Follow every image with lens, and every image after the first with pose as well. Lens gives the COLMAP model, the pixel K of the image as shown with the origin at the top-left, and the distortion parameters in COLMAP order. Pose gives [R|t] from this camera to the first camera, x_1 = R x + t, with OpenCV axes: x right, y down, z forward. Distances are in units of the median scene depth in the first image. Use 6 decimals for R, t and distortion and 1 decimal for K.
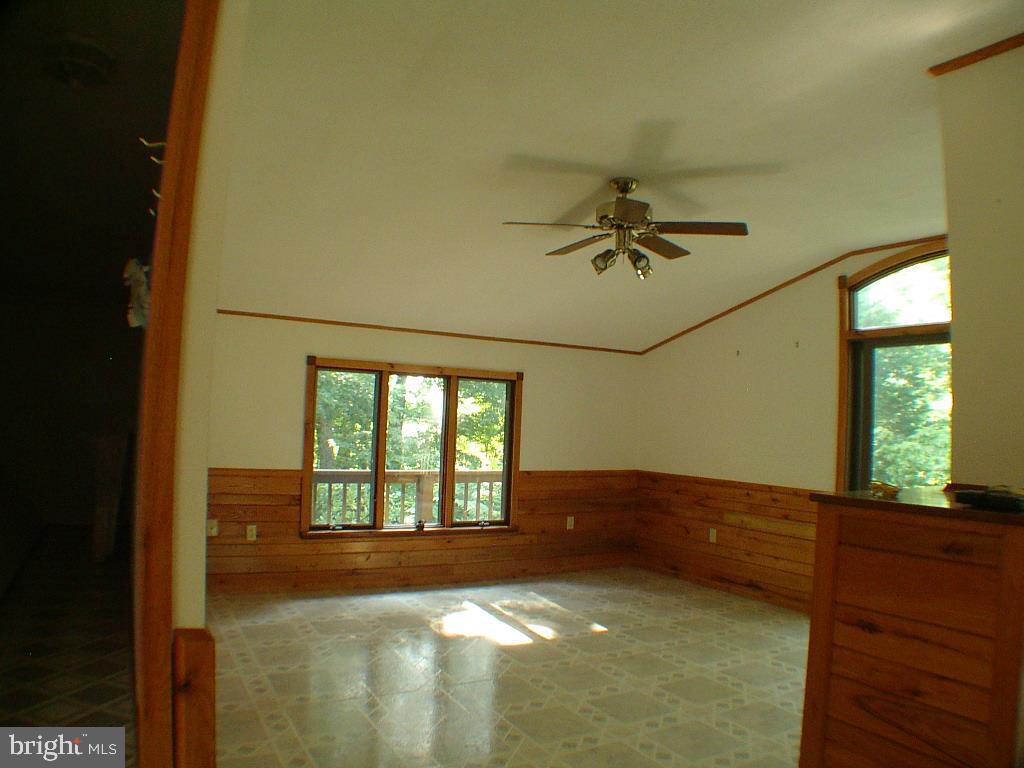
lens RADIAL K [[746.0, 0, 516.1], [0, 746.0, 372.7], [0, 0, 1]] dist [-0.223148, 0.093645]
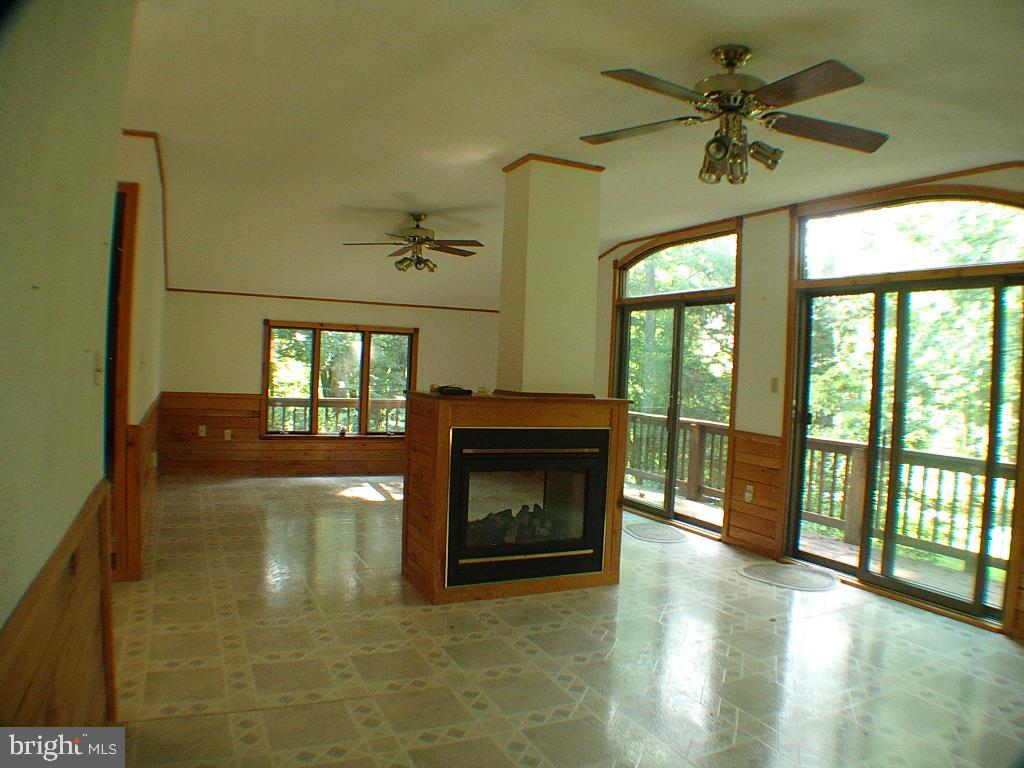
lens RADIAL K [[746.0, 0, 516.1], [0, 746.0, 372.7], [0, 0, 1]] dist [-0.223148, 0.093645]
pose [[0.996993, -0.000188, -0.077496, 0.335001], [0.005922, 0.997258, 0.073765, -0.019816], [0.077269, -0.074002, 0.994260, -0.437463]]
